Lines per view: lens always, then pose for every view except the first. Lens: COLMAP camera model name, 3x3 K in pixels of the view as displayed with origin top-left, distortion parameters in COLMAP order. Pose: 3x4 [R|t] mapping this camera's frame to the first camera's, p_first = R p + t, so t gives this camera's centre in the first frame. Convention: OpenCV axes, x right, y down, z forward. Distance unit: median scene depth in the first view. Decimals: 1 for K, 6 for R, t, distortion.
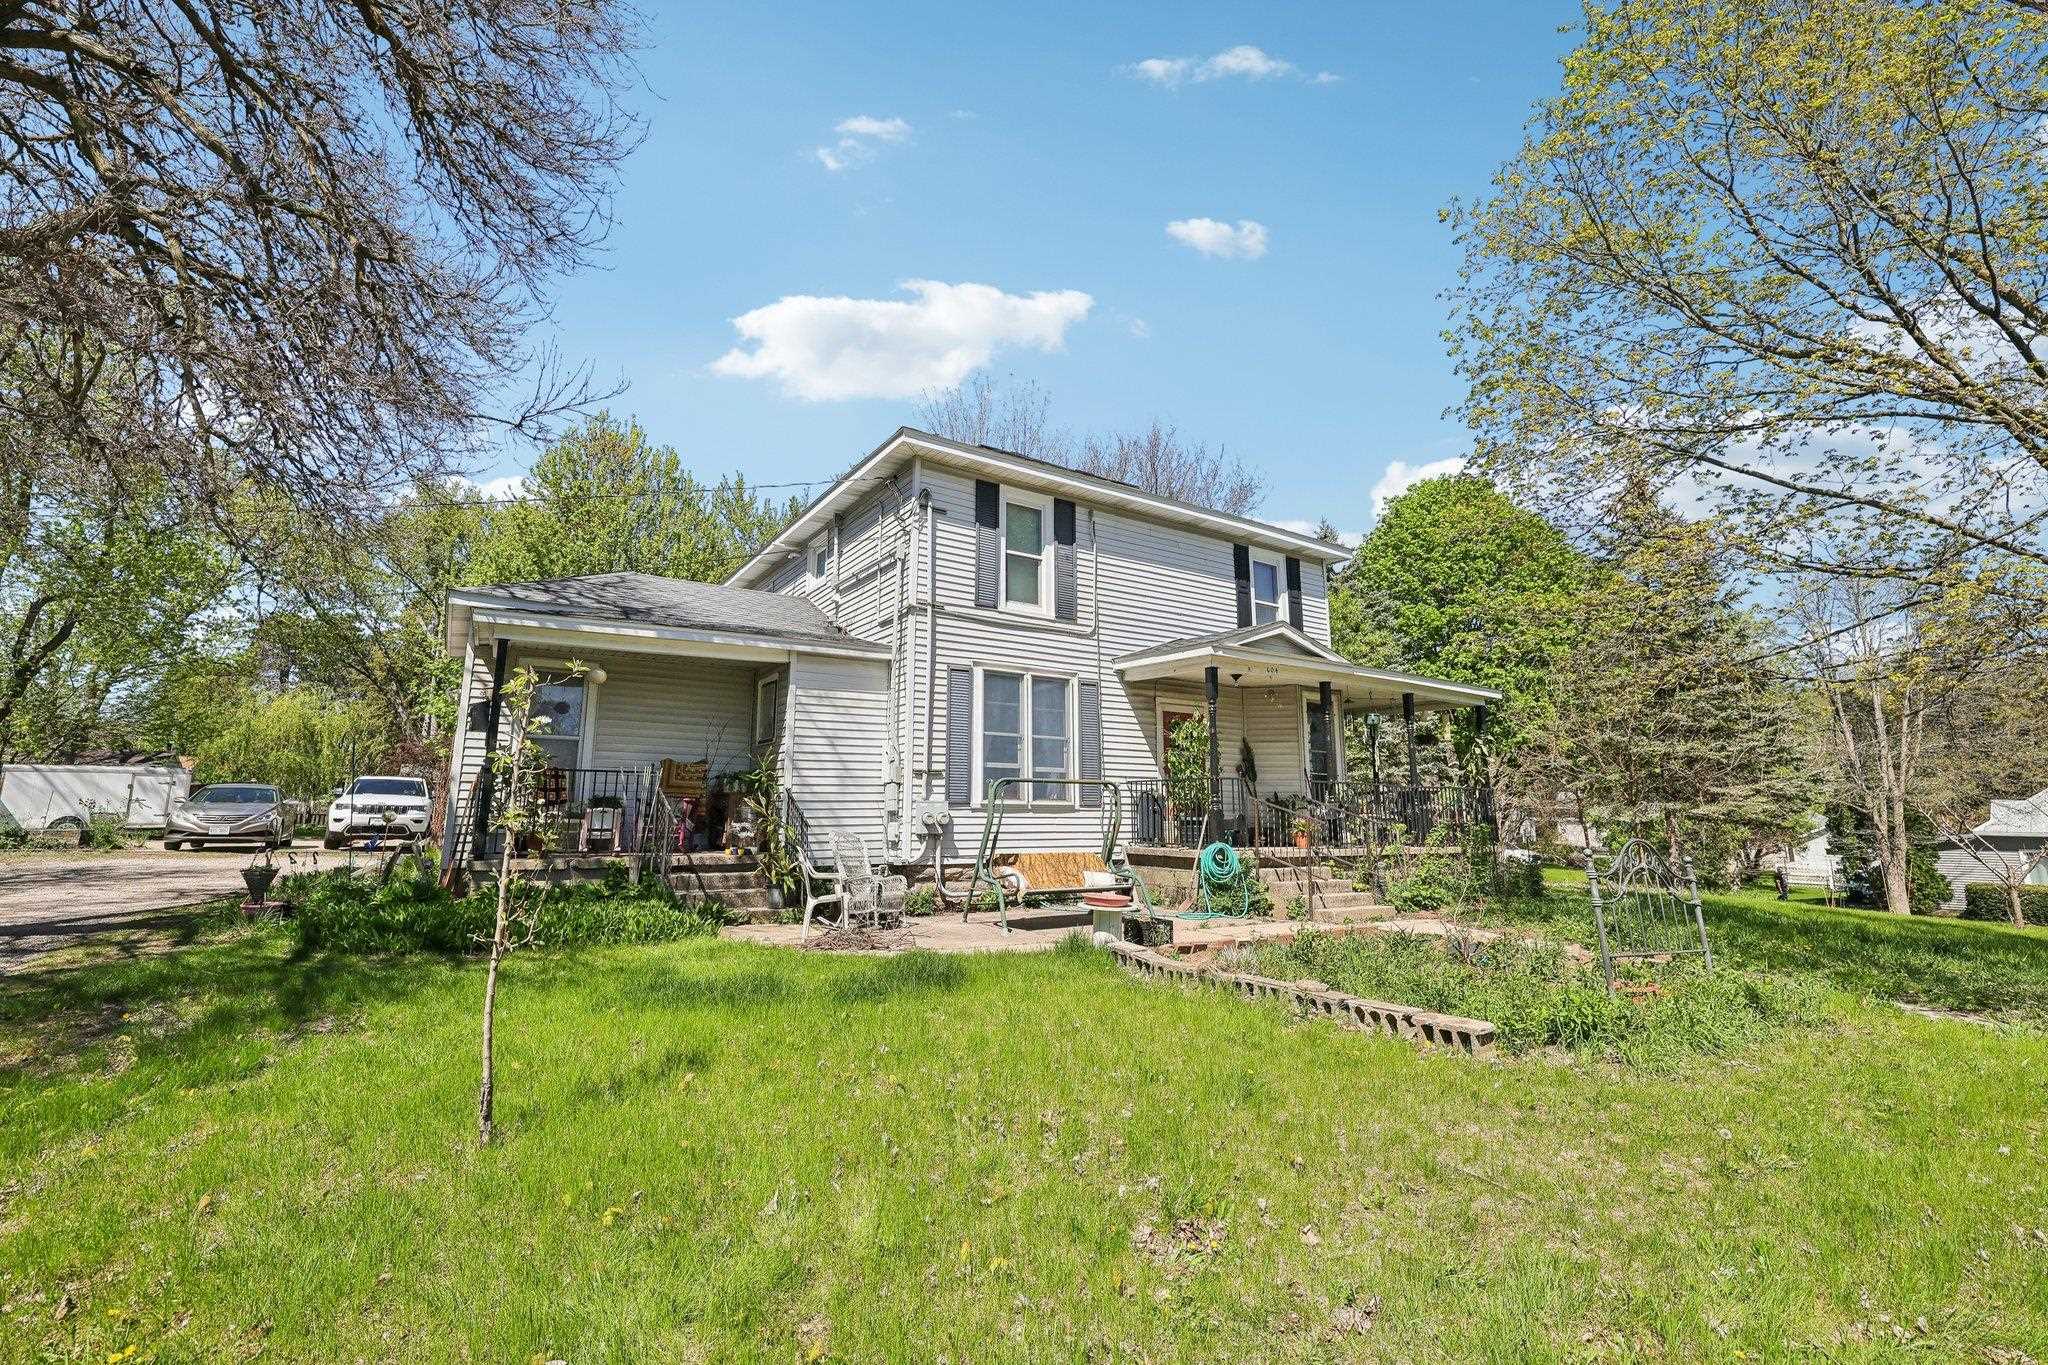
lens RADIAL K [[861.6, 0, 1029.1], [0, 861.6, 688.0], [0, 0, 1]] dist [0.003020, 0.000379]
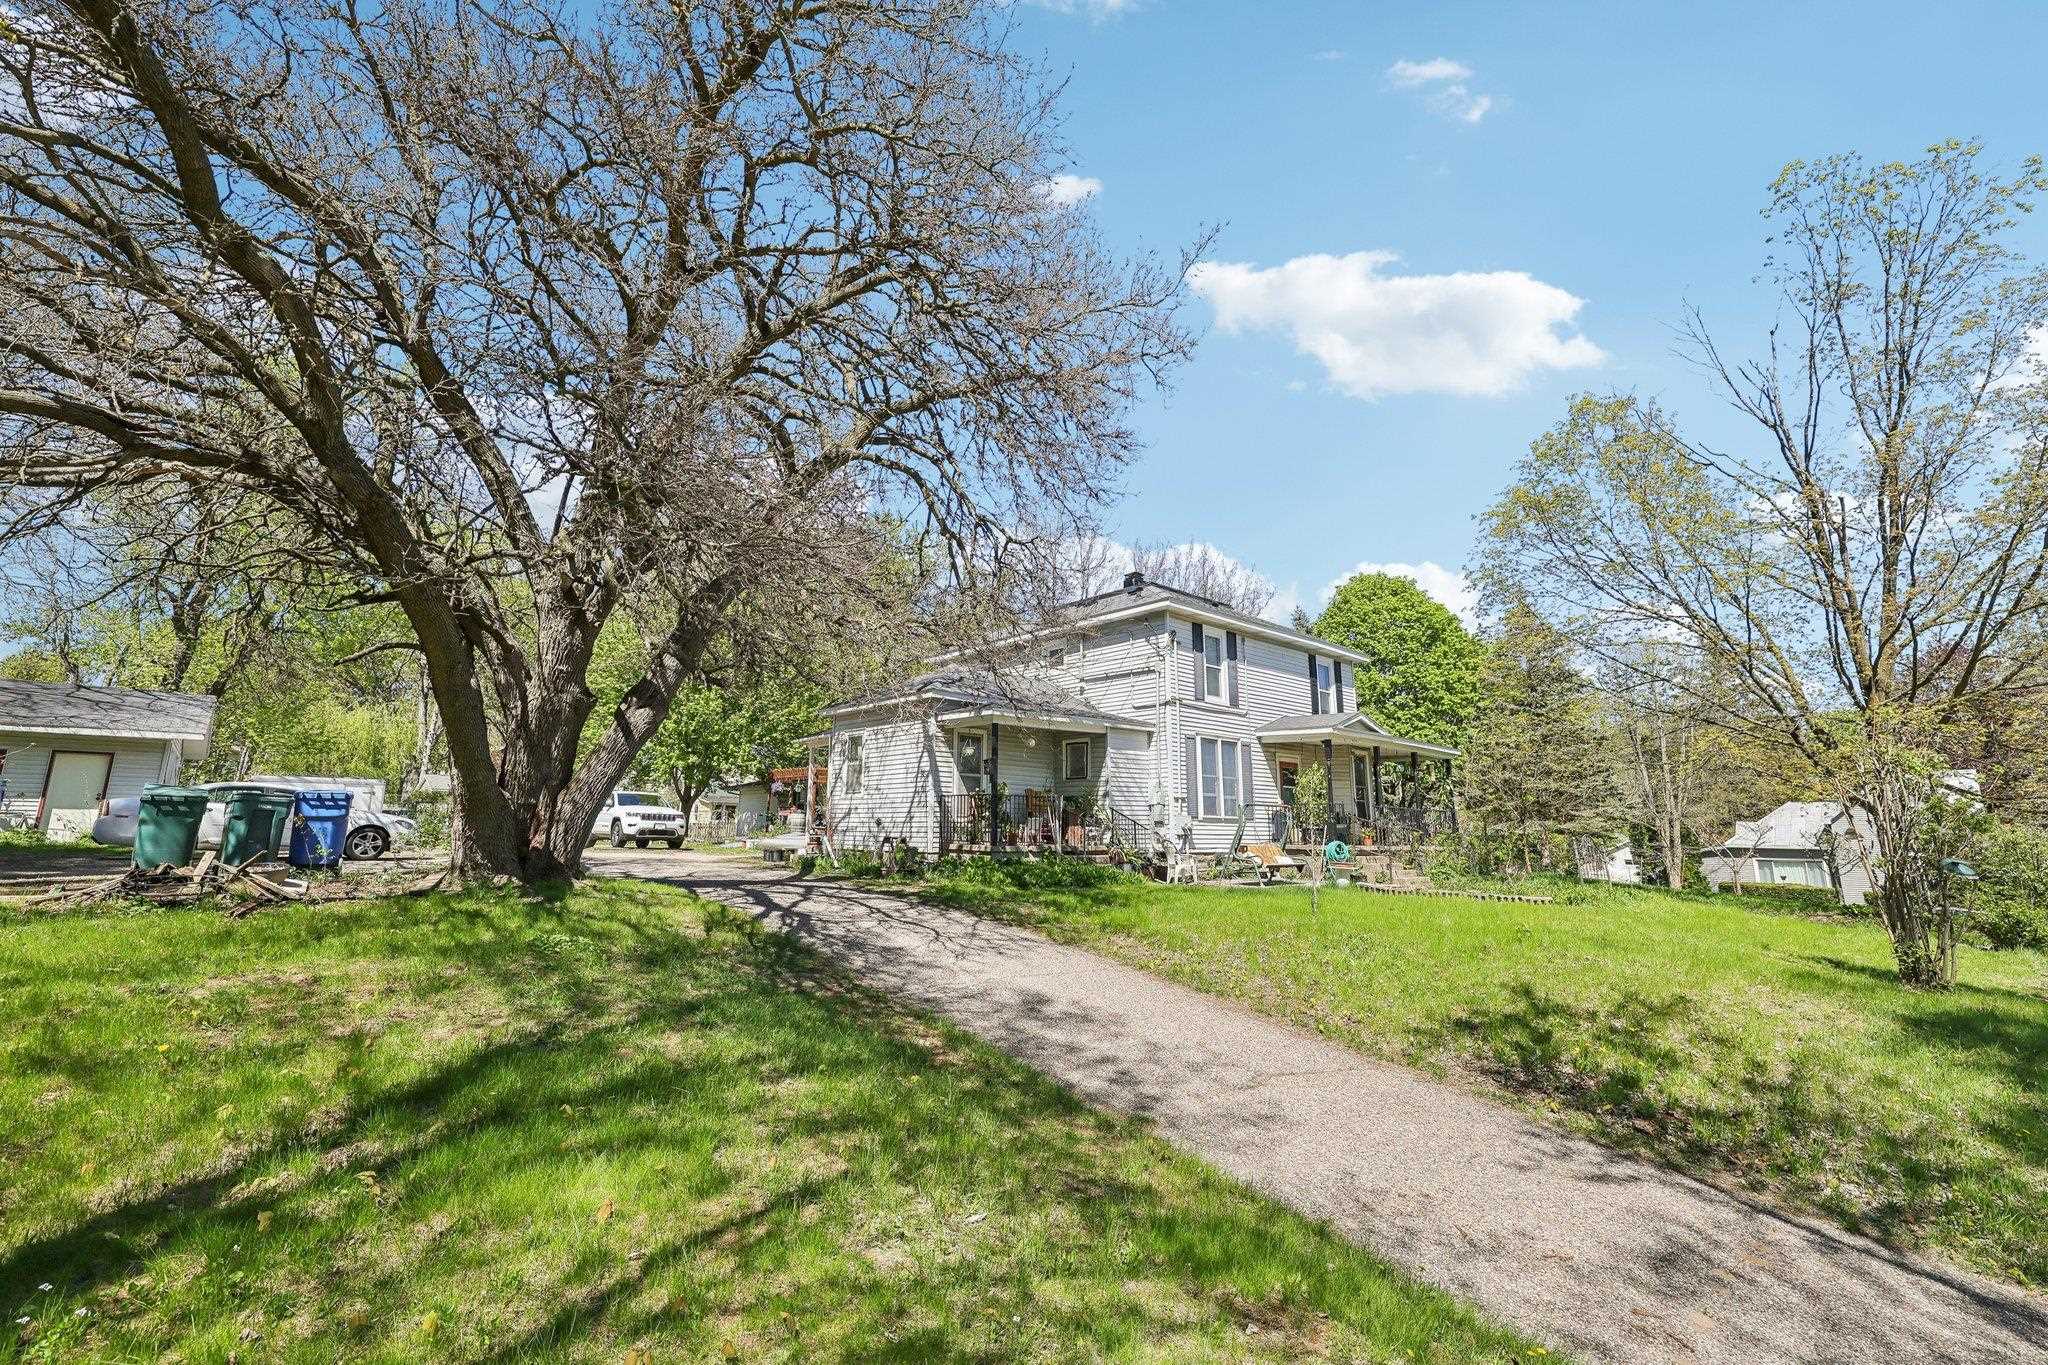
lens RADIAL K [[861.6, 0, 1029.9], [0, 861.6, 680.5], [0, 0, 1]] dist [0.003020, 0.000379]
pose [[0.989085, 0.032122, 0.143805, -0.422878], [-0.028378, 0.999205, -0.028012, -0.050985], [-0.144590, 0.023626, 0.989210, -0.418987]]
